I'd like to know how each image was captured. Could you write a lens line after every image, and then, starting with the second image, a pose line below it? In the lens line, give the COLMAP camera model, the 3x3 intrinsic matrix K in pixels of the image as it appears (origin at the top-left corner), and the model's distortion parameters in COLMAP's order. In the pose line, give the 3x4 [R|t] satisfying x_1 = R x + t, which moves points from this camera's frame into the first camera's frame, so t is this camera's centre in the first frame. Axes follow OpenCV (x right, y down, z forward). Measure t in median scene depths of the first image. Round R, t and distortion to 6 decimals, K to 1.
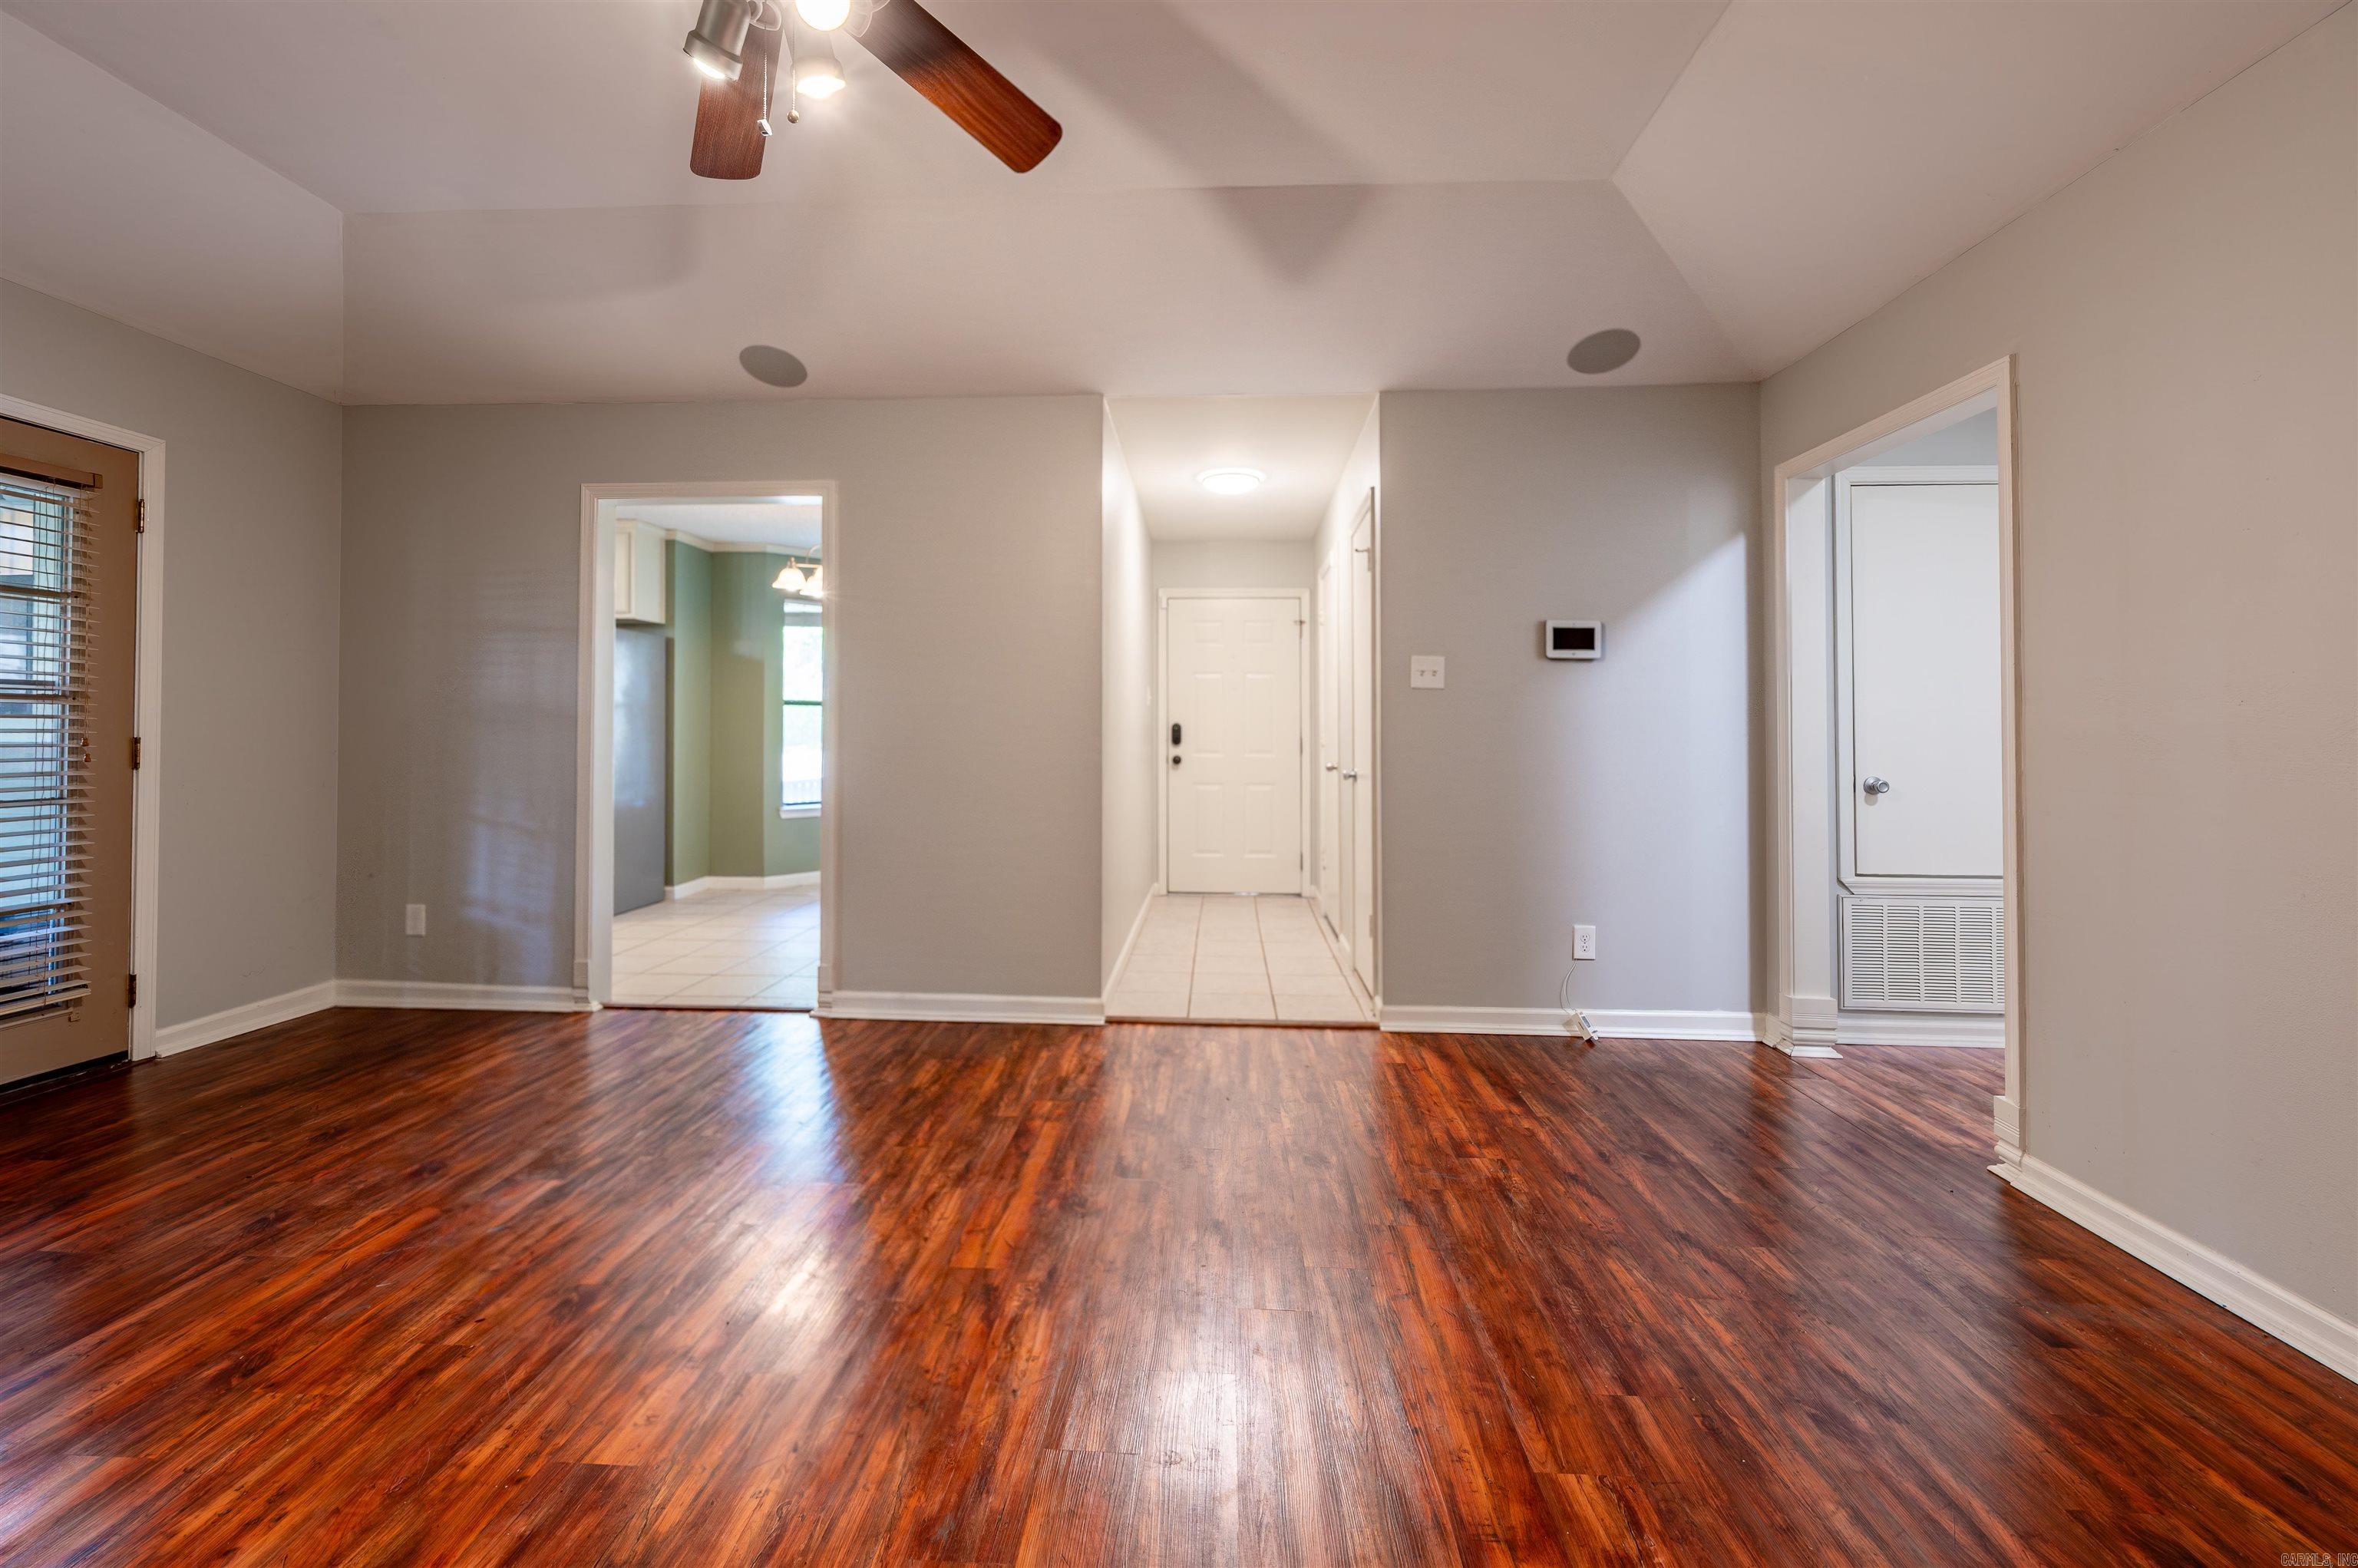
lens RADIAL K [[949.0, 0, 1168.1], [0, 949.0, 723.8], [0, 0, 1]] dist [-0.001020, 0.000510]
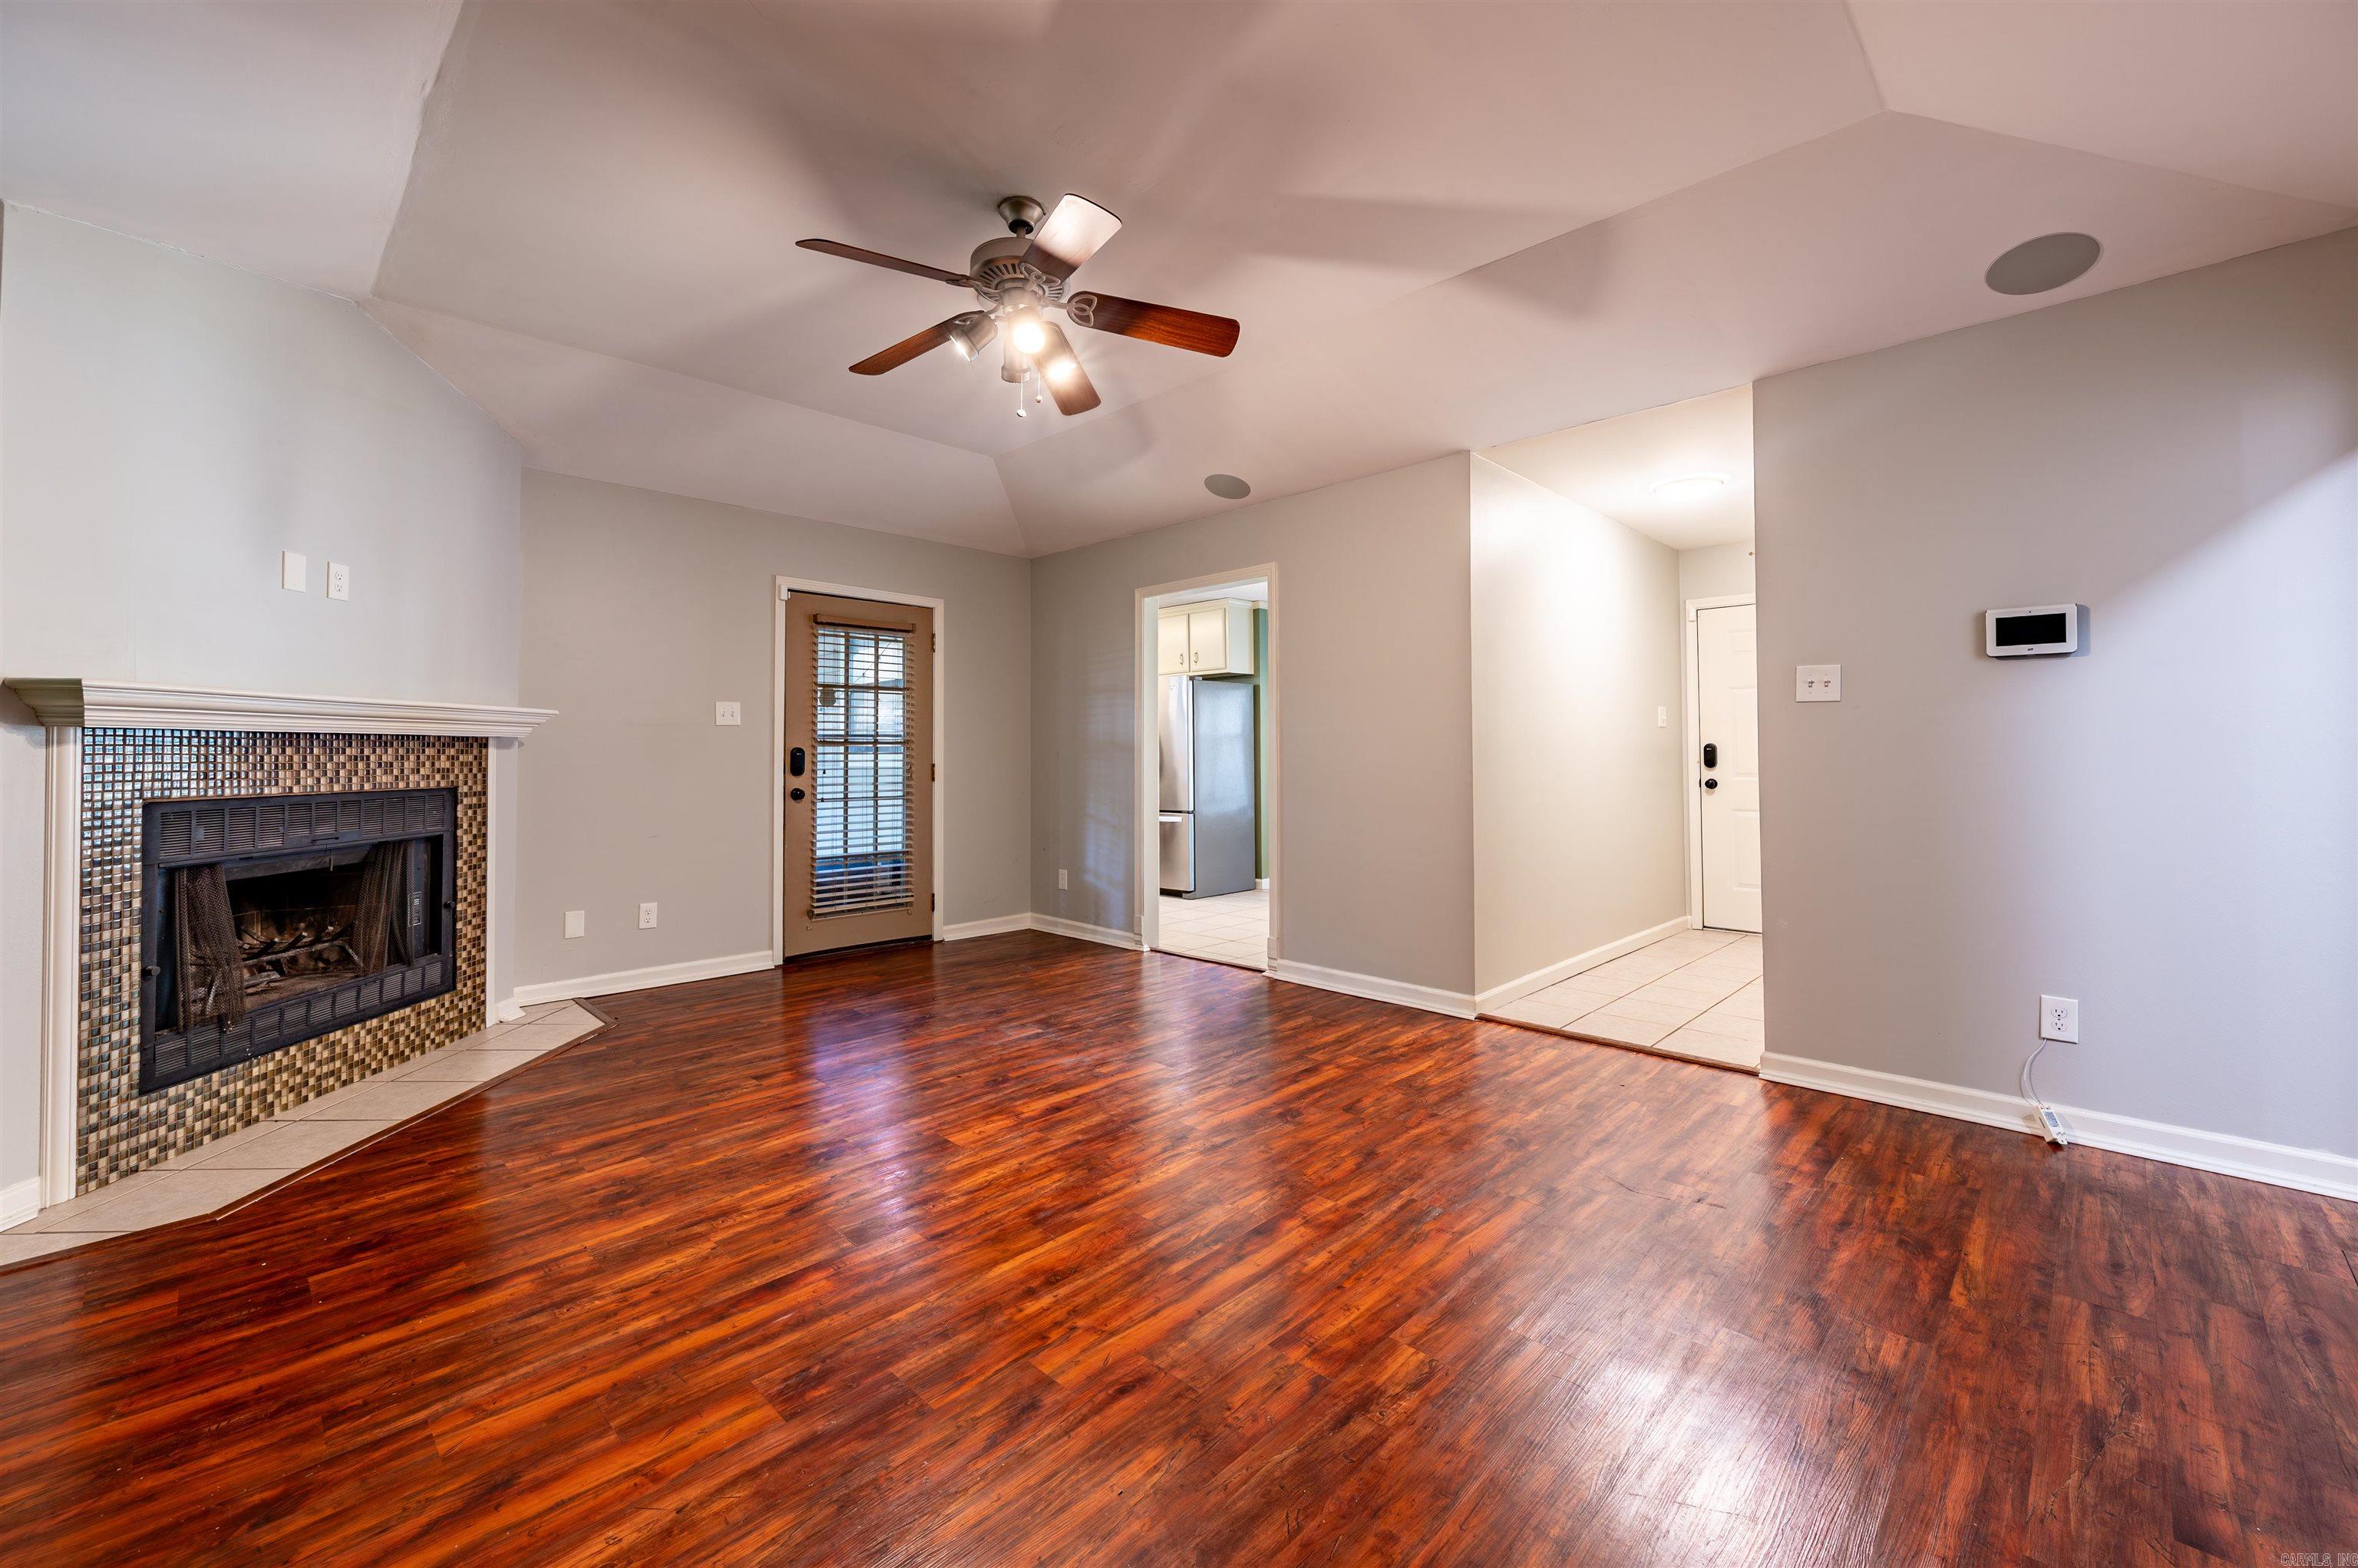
lens RADIAL K [[949.0, 0, 1184.5], [0, 949.0, 732.7], [0, 0, 1]] dist [-0.001020, 0.000510]
pose [[0.755878, -0.026268, -0.654185, 0.434464], [0.015370, 0.999631, -0.022379, 0.002906], [0.654532, 0.006860, 0.756003, -0.060753]]
